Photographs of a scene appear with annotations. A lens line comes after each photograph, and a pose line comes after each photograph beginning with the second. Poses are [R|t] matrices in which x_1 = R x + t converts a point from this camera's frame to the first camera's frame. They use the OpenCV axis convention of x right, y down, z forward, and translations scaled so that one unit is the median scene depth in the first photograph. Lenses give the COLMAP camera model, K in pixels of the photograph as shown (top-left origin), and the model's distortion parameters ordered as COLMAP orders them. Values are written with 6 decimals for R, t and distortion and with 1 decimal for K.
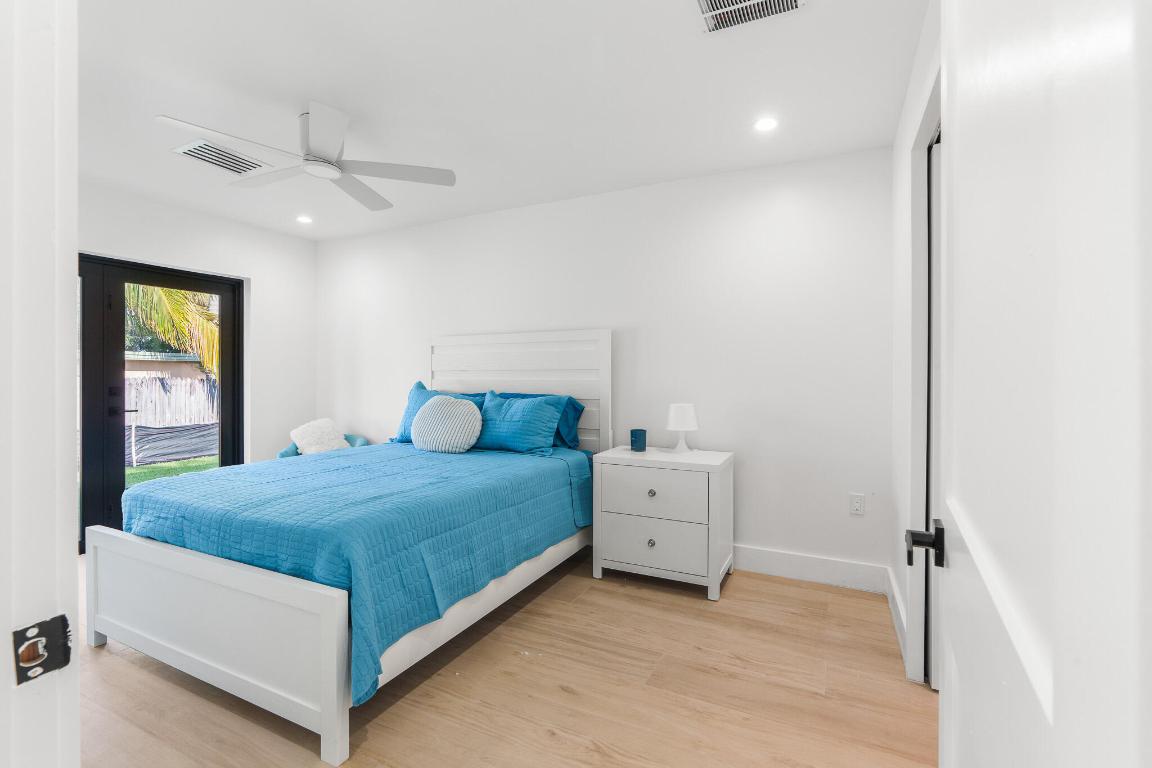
lens RADIAL K [[528.8, 0, 574.2], [0, 528.8, 379.6], [0, 0, 1]] dist [0.003187, 0.000527]
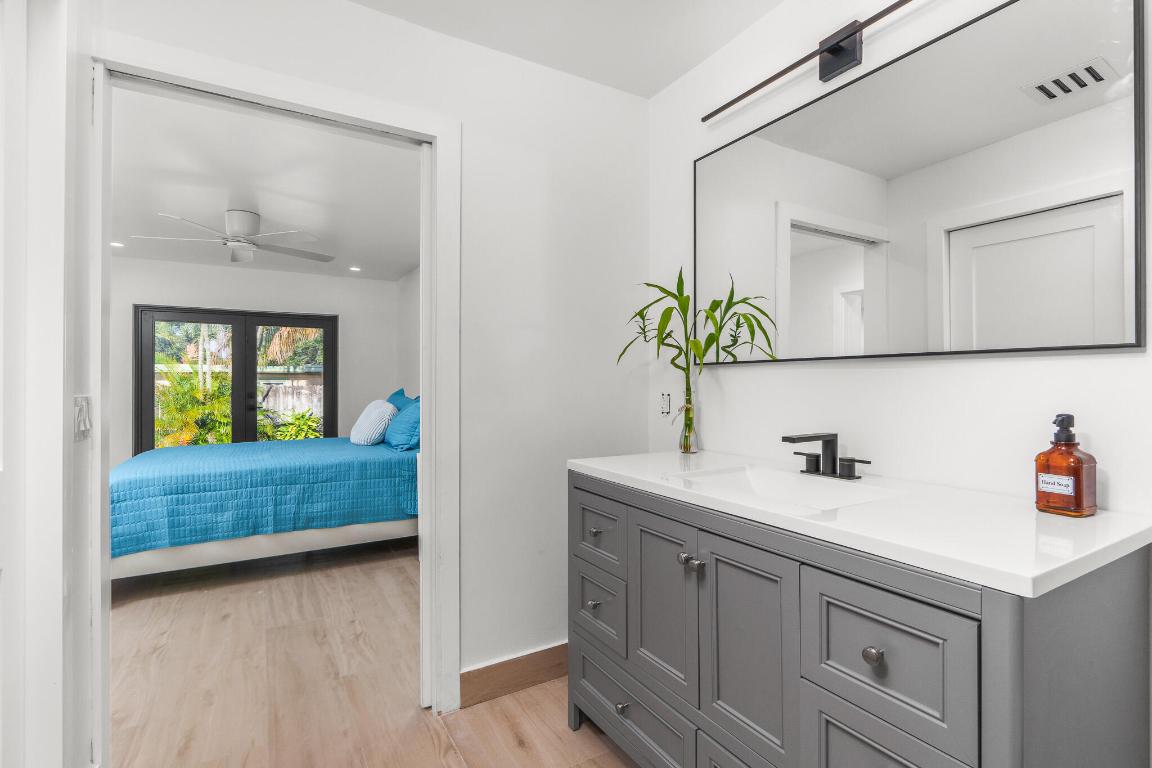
lens RADIAL K [[528.8, 0, 574.2], [0, 528.8, 379.6], [0, 0, 1]] dist [0.003187, 0.000527]
pose [[0.847149, -0.000211, -0.531356, 1.195348], [-0.009857, 0.999822, -0.016112, -0.001604], [0.531264, 0.018887, 0.846996, 0.264327]]
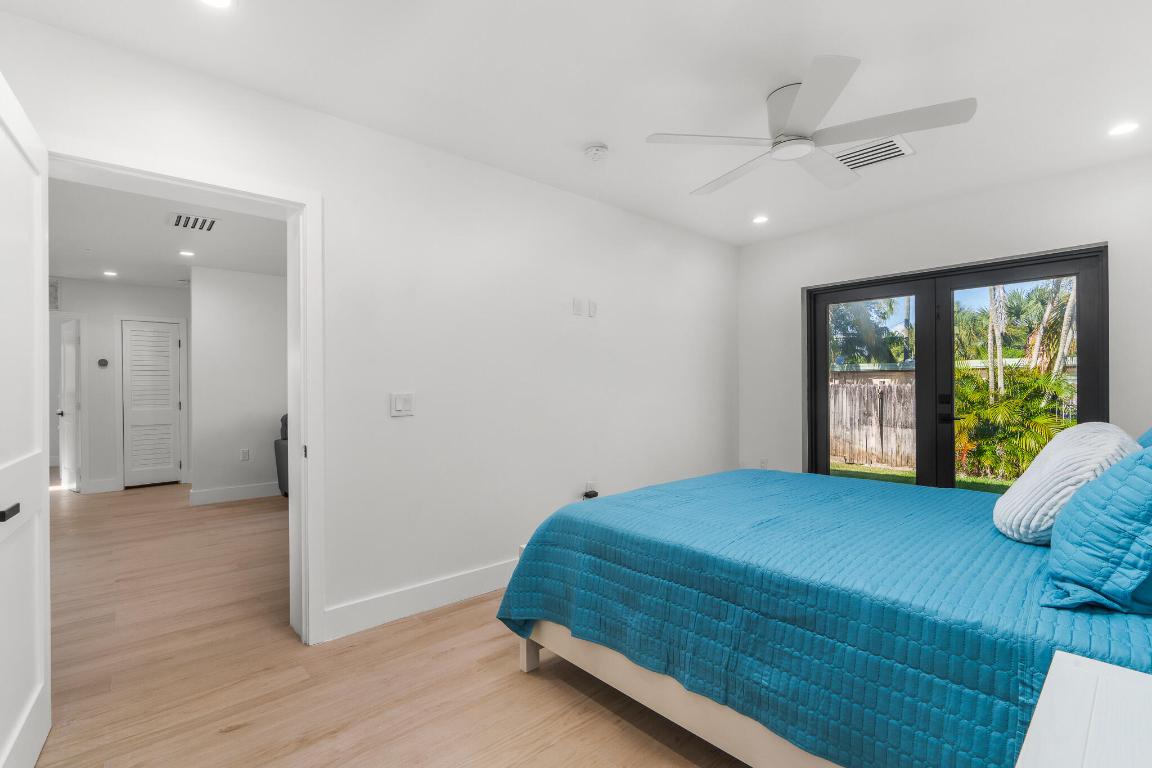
lens RADIAL K [[549.4, 0, 591.8], [0, 549.4, 385.4], [0, 0, 1]] dist [0.000358, 0.000143]
pose [[-0.364077, 0.005120, -0.931355, 0.534216], [-0.002782, 0.999974, 0.006585, -0.009975], [0.931365, 0.004989, -0.364053, 1.116057]]
